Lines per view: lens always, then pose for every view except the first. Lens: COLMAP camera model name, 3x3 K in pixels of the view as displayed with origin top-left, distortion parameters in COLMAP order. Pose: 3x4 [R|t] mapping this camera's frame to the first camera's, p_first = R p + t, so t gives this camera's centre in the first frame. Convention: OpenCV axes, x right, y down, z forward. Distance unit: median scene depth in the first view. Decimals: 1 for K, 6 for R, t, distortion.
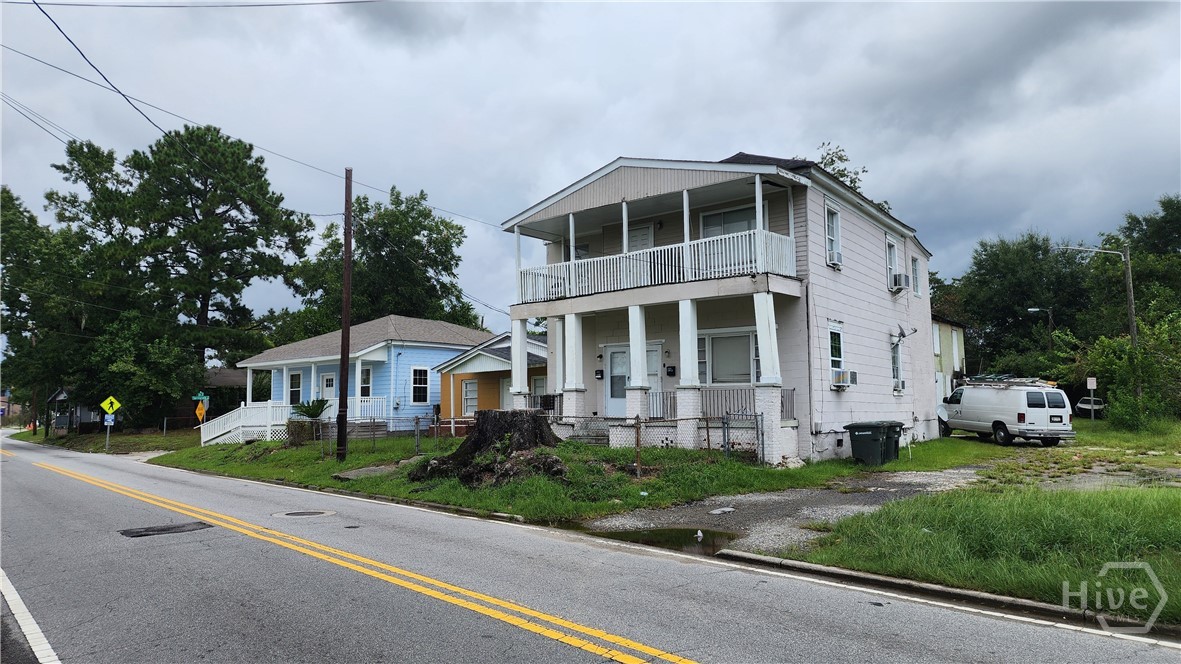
lens RADIAL K [[800.3, 0, 590.5], [0, 800.3, 332.0], [0, 0, 1]] dist [0.060845, -0.077898]
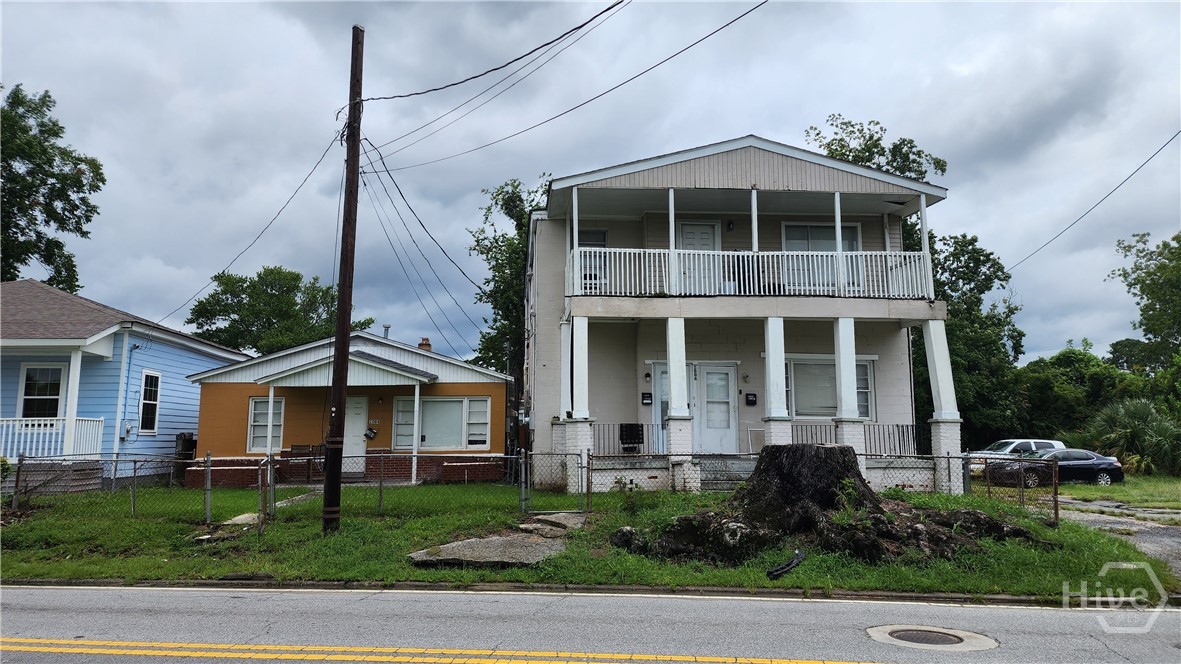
lens RADIAL K [[795.7, 0, 589.8], [0, 795.7, 318.6], [0, 0, 1]] dist [0.084036, -0.109364]
pose [[0.736177, 0.118593, 0.666318, -0.560626], [-0.074785, 0.992753, -0.094067, 0.053266], [-0.672644, 0.019419, 0.739711, 0.467505]]
